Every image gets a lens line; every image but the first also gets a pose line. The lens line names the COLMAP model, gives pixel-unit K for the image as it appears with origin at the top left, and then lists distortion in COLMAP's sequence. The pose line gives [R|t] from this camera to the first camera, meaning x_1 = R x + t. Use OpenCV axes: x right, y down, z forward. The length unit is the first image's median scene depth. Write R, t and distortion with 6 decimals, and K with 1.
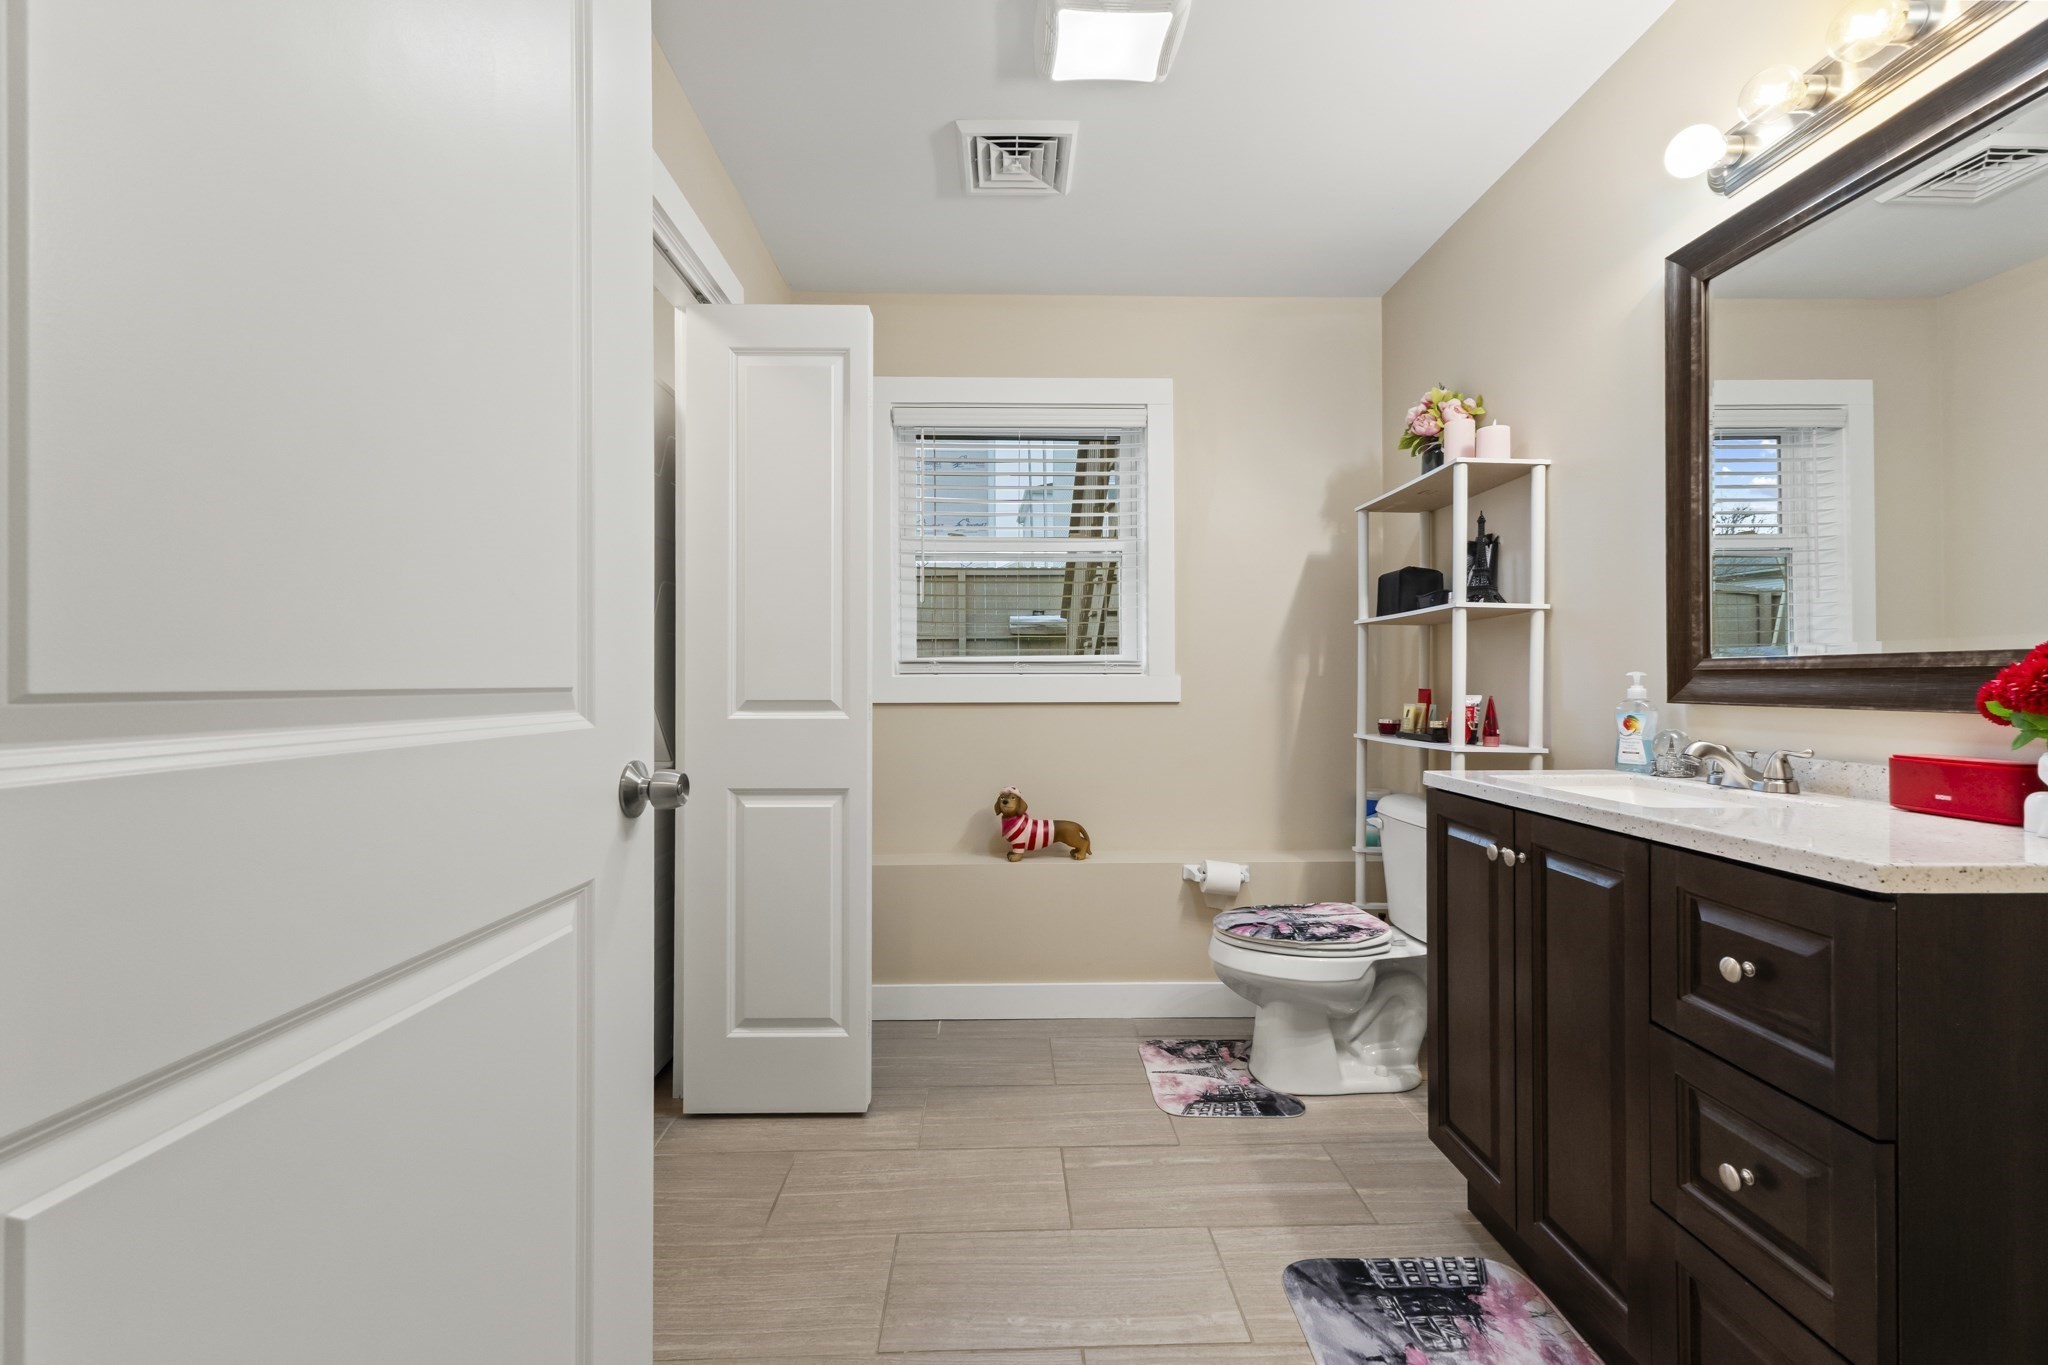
lens RADIAL K [[867.3, 0, 1024.0], [0, 867.3, 682.5], [0, 0, 1]] dist [0.000317, 0.000101]
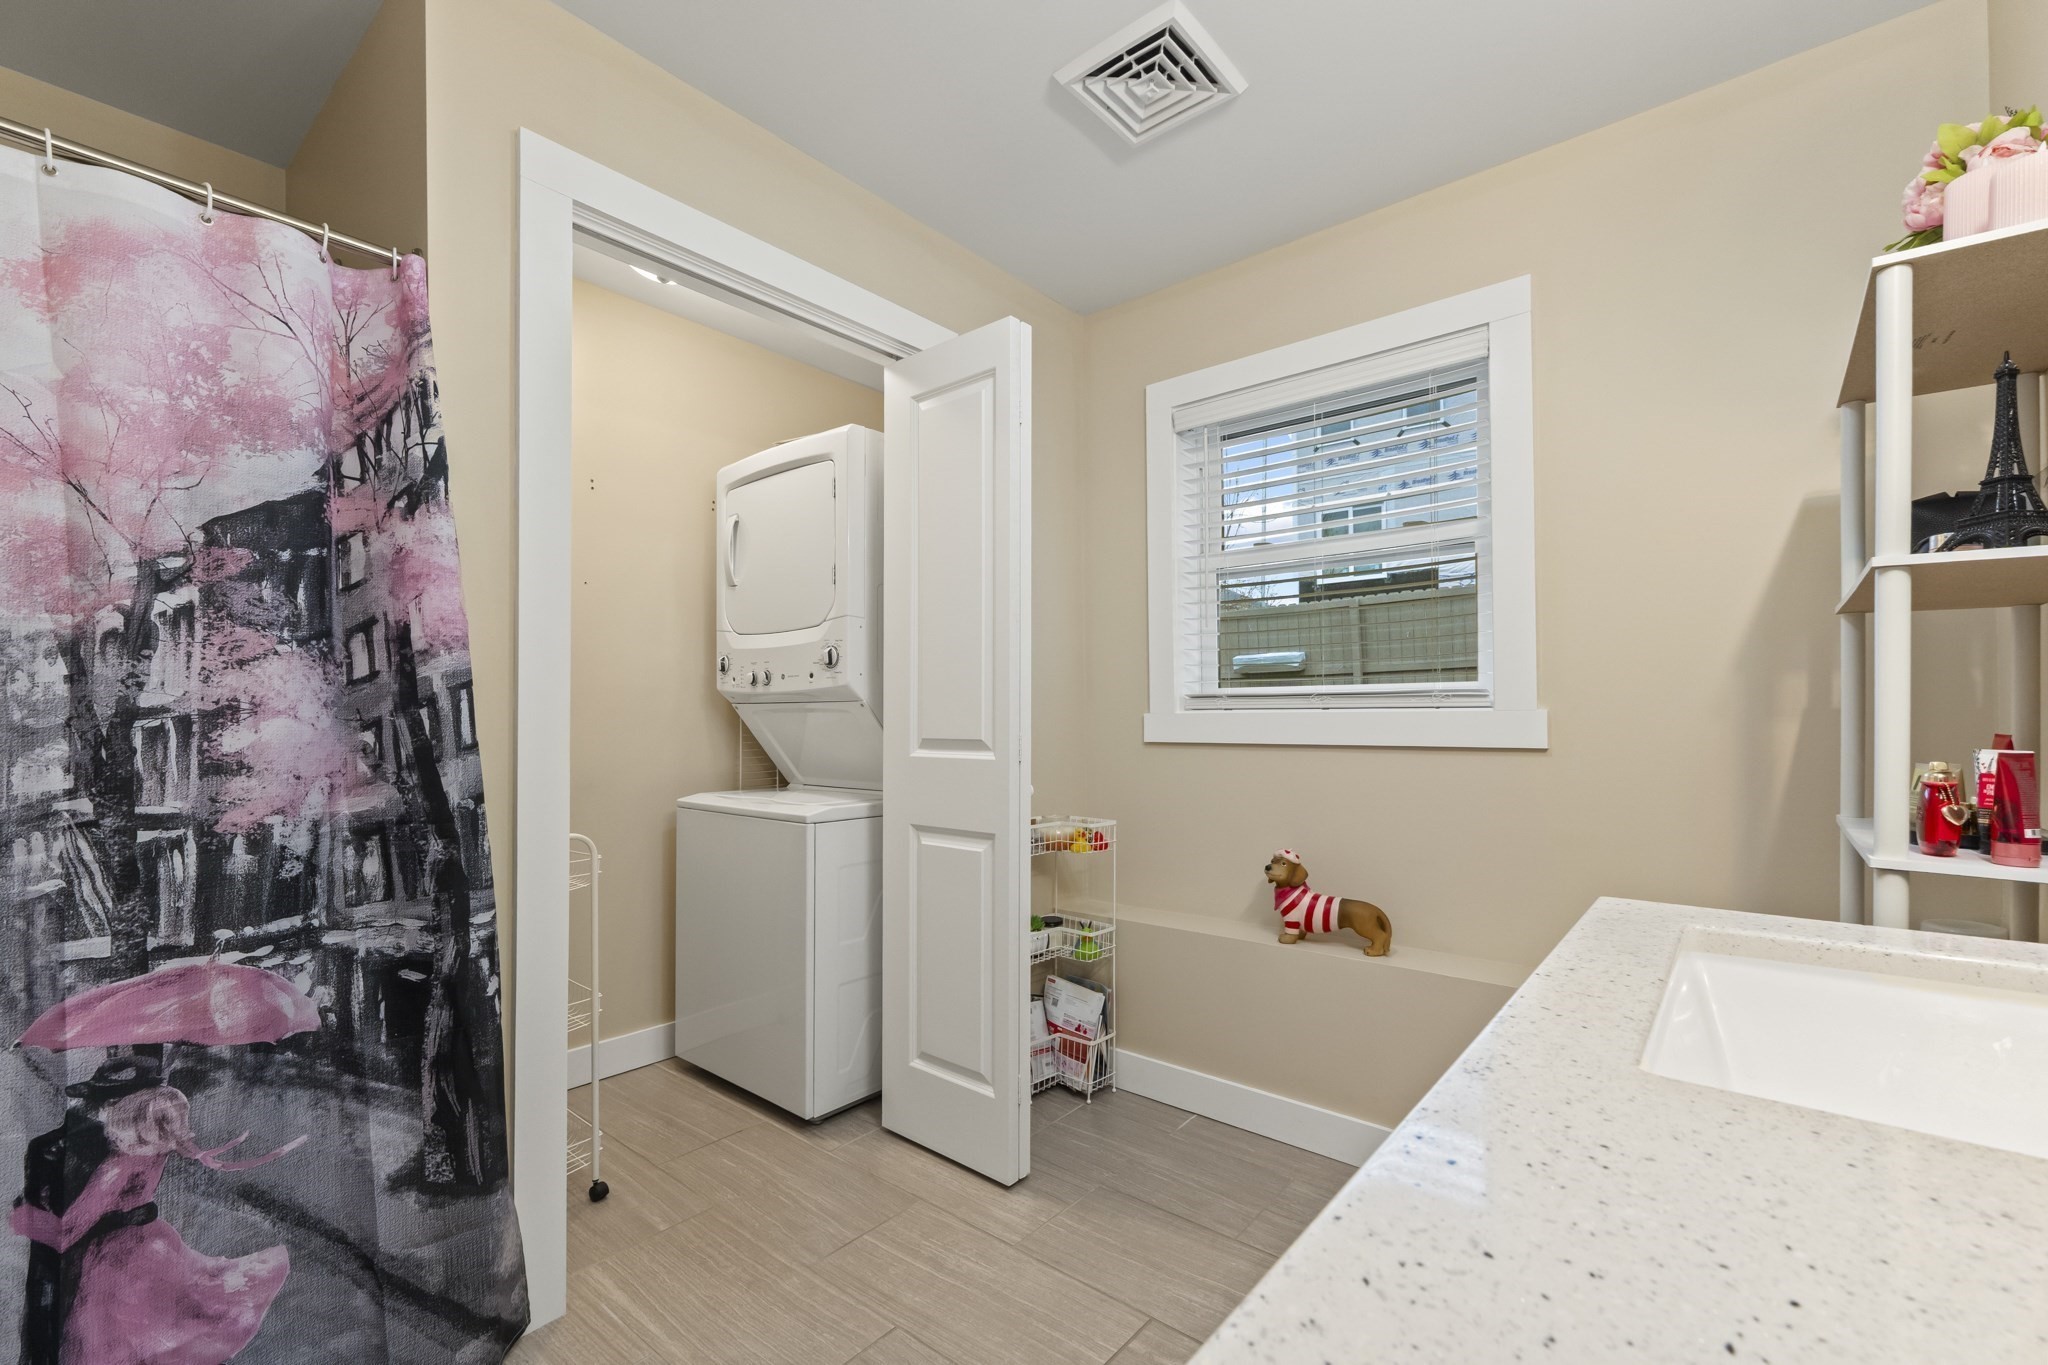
lens RADIAL K [[867.2, 0, 1028.5], [0, 867.2, 709.1], [0, 0, 1]] dist [0.001591, 0.000238]
pose [[0.752344, -0.007097, -0.658732, 0.338985], [0.003557, 0.999971, -0.006712, -0.005040], [0.658761, 0.002706, 0.752347, 0.240322]]
